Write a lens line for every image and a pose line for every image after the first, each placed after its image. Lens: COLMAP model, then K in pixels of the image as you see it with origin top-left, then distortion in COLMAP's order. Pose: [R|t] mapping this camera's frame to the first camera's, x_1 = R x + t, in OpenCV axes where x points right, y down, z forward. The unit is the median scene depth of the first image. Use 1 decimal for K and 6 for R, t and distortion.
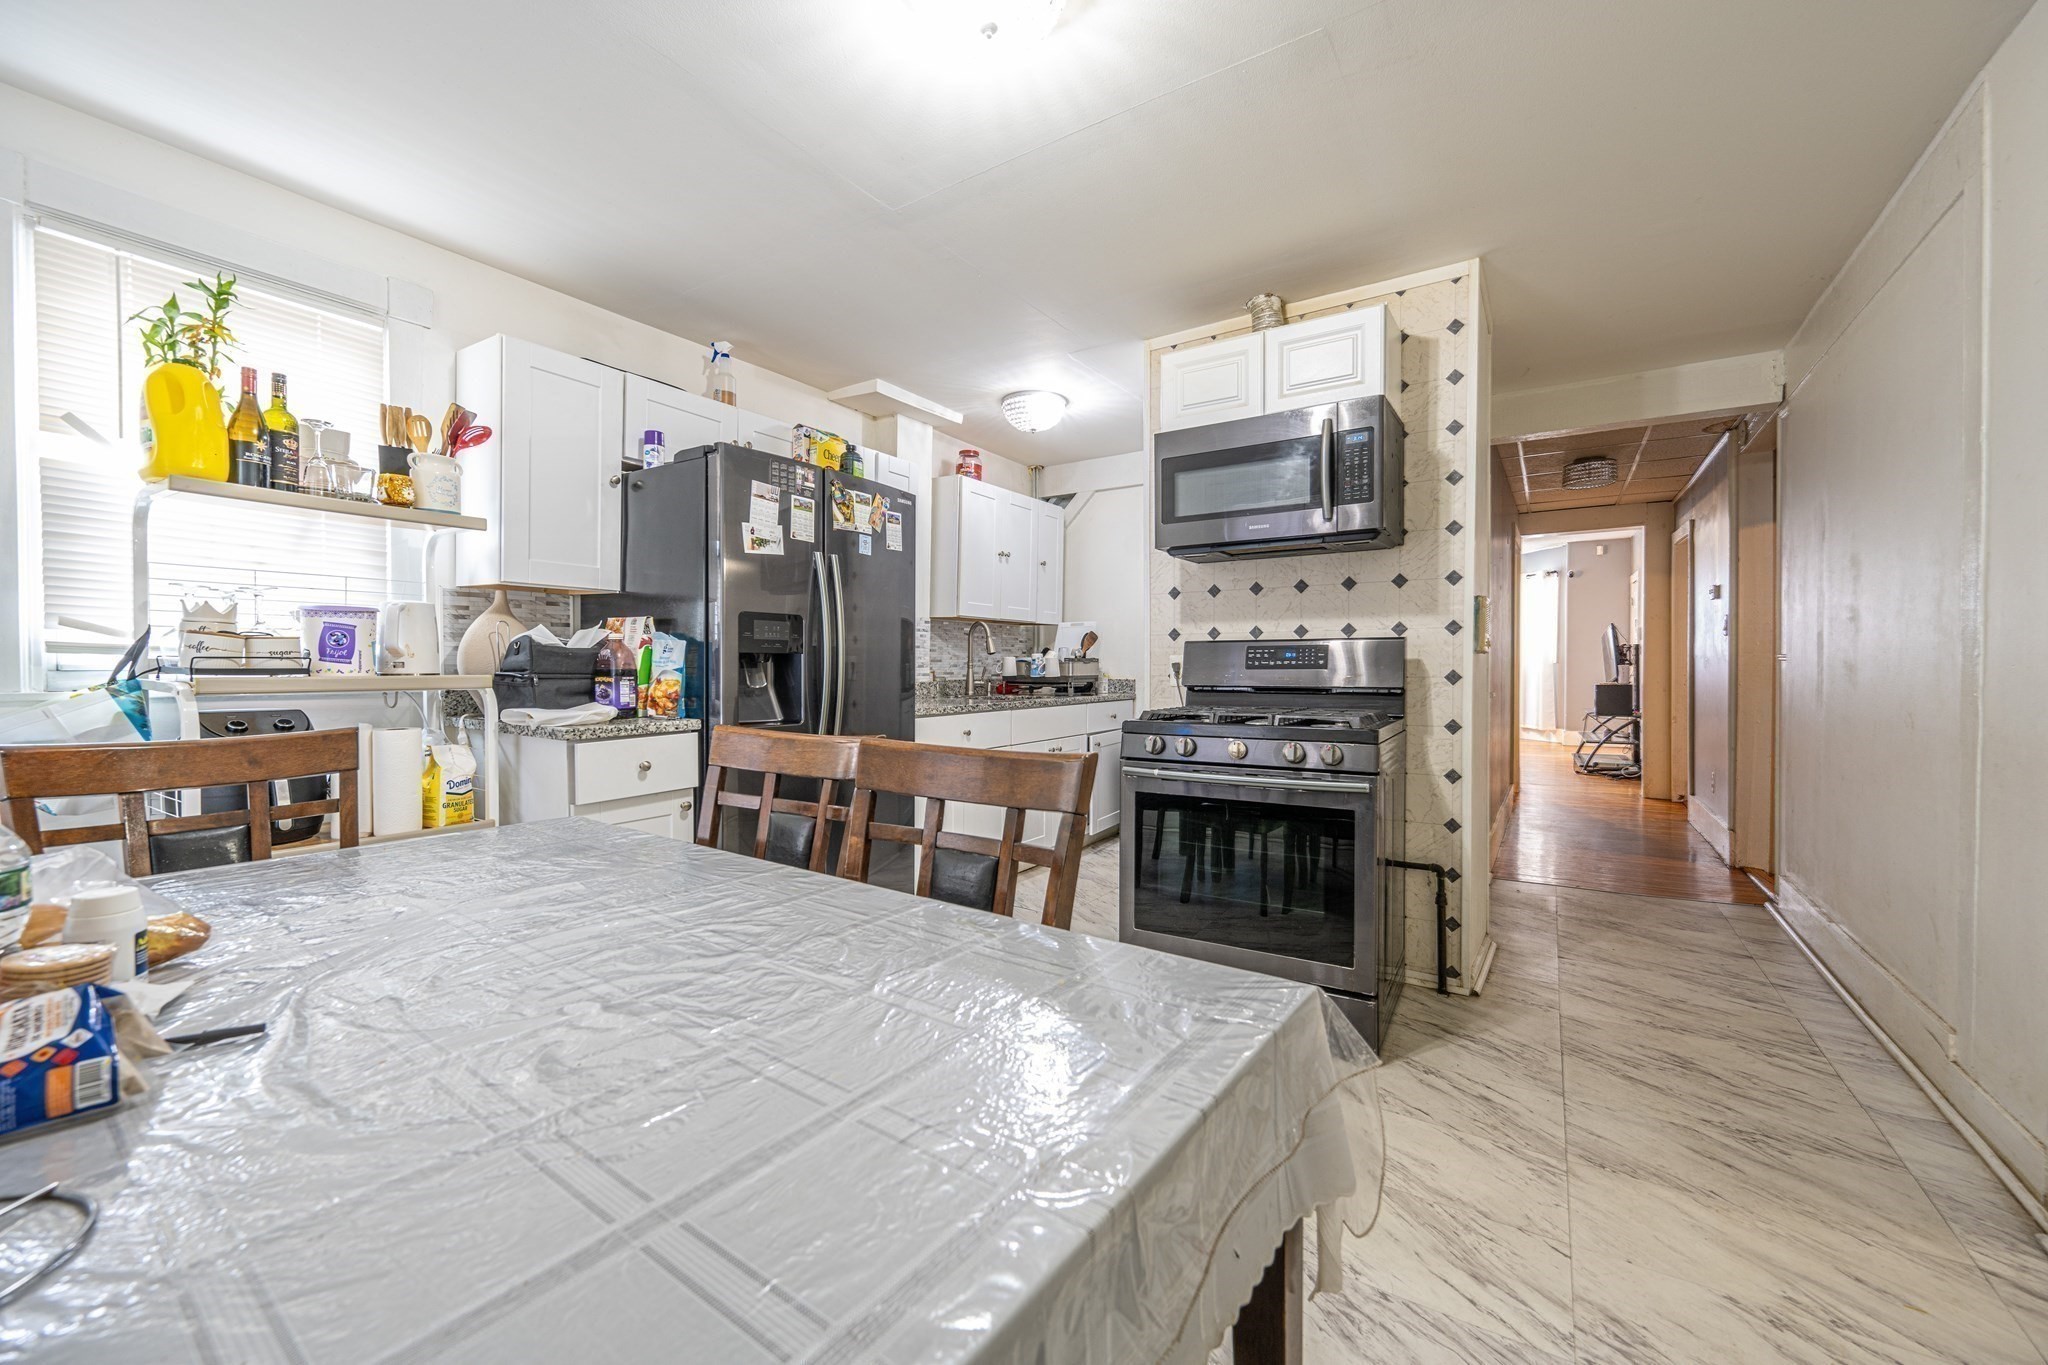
lens RADIAL K [[802.5, 0, 1030.9], [0, 802.5, 679.2], [0, 0, 1]] dist [0.000538, 0.000067]
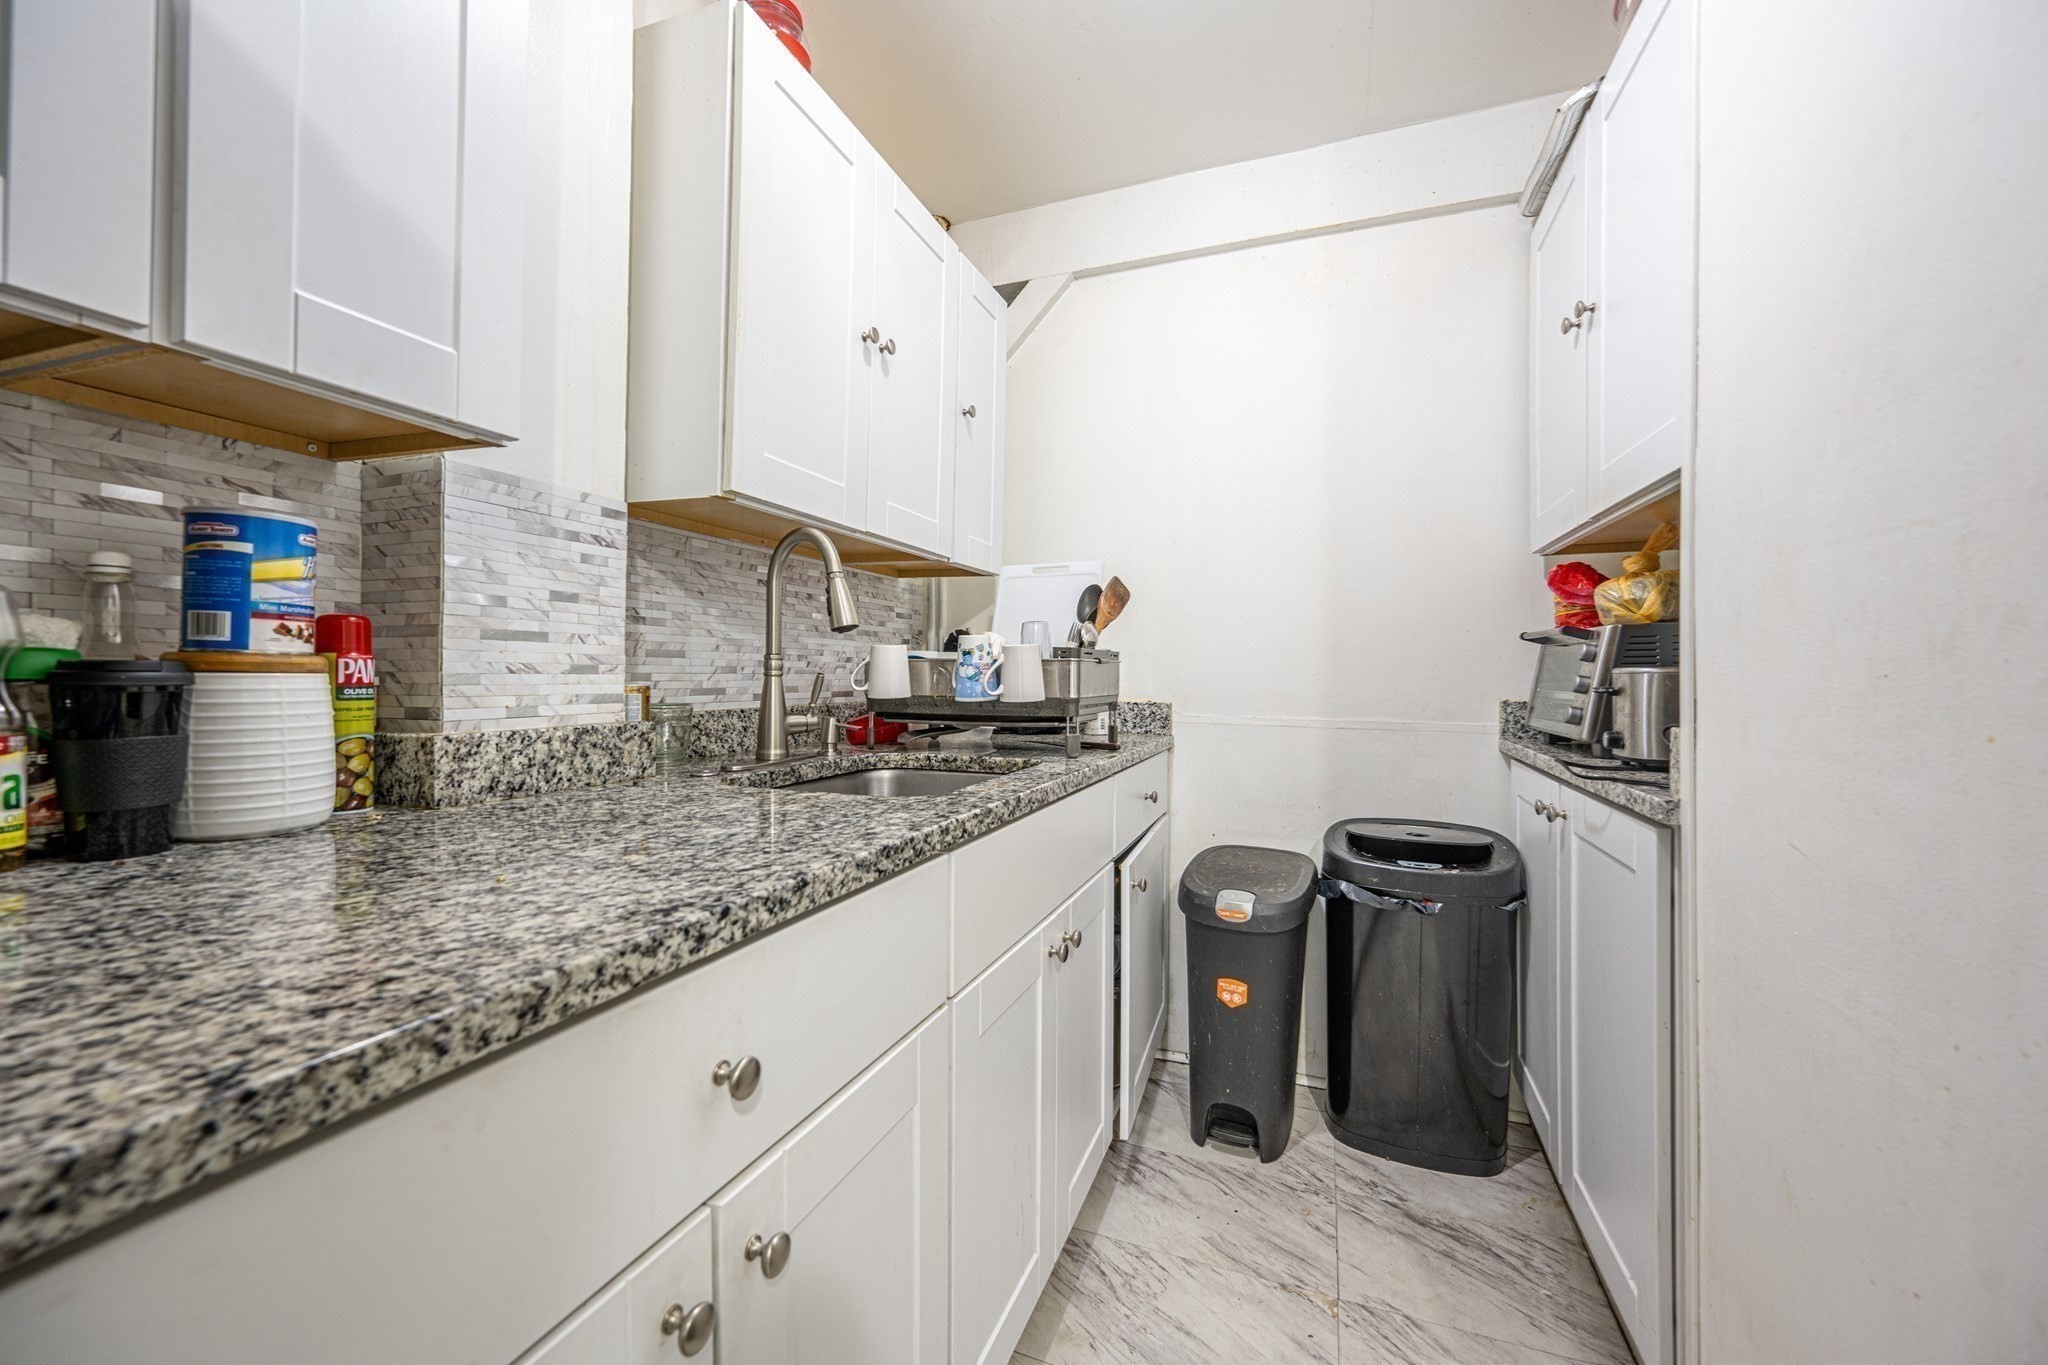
lens RADIAL K [[802.5, 0, 1029.4], [0, 802.5, 677.6], [0, 0, 1]] dist [0.000538, 0.000067]
pose [[0.975029, 0.002053, 0.222068, -0.073604], [0.000955, 0.999909, -0.013441, -0.013733], [-0.222075, 0.013317, 0.974939, 1.044910]]
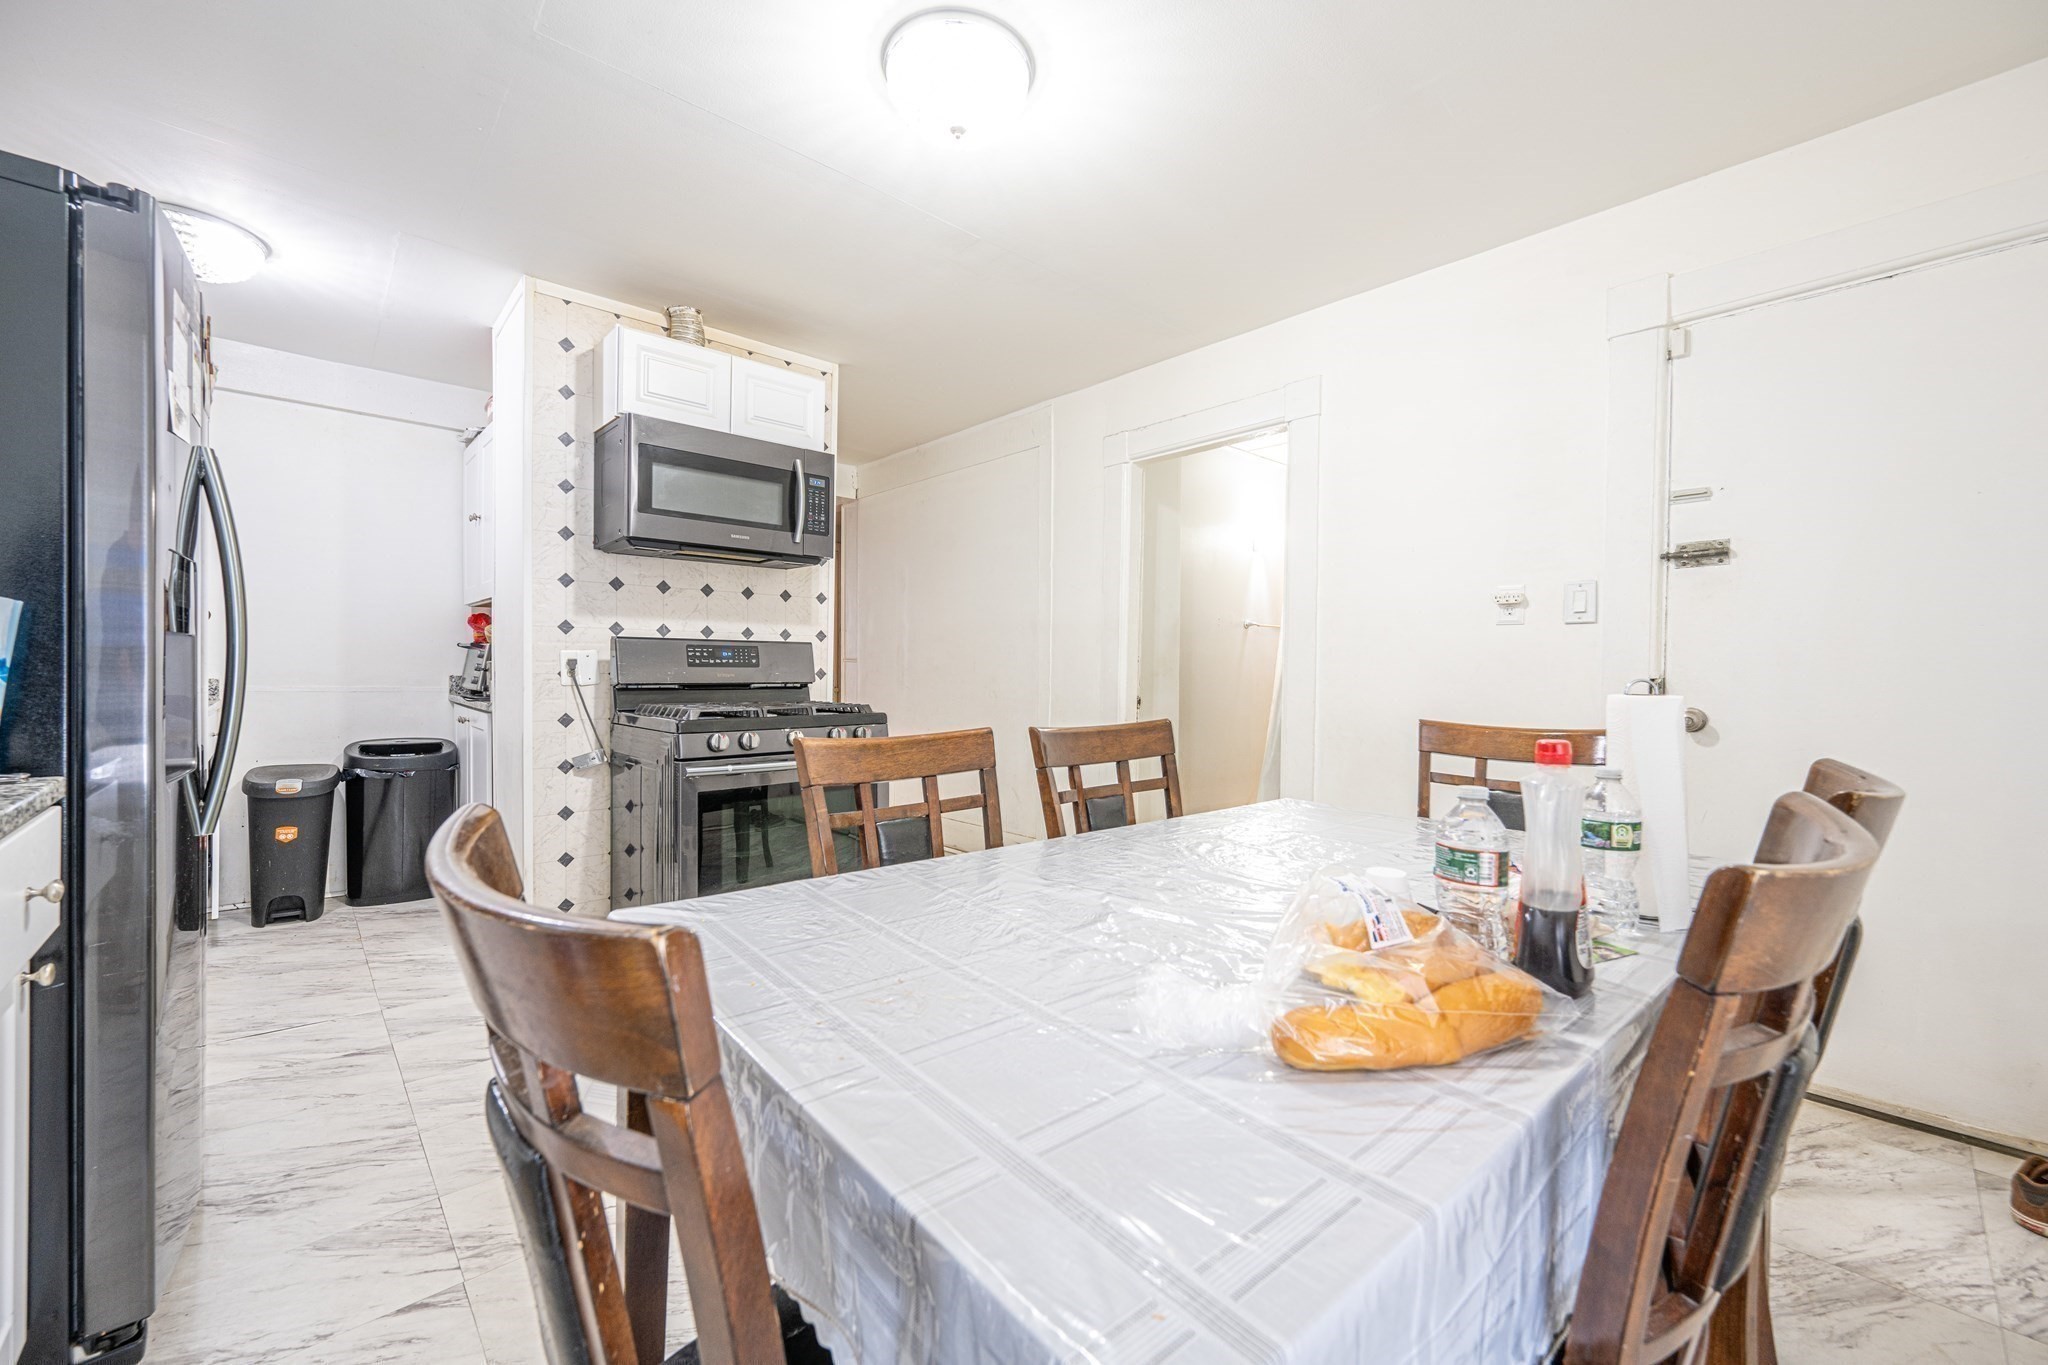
lens RADIAL K [[802.5, 0, 1032.0], [0, 802.5, 681.1], [0, 0, 1]] dist [0.000538, 0.000067]
pose [[0.243285, -0.013522, 0.969861, -0.622258], [0.006598, 0.999903, 0.012285, -0.003941], [-0.969932, 0.003410, 0.243351, 0.319200]]
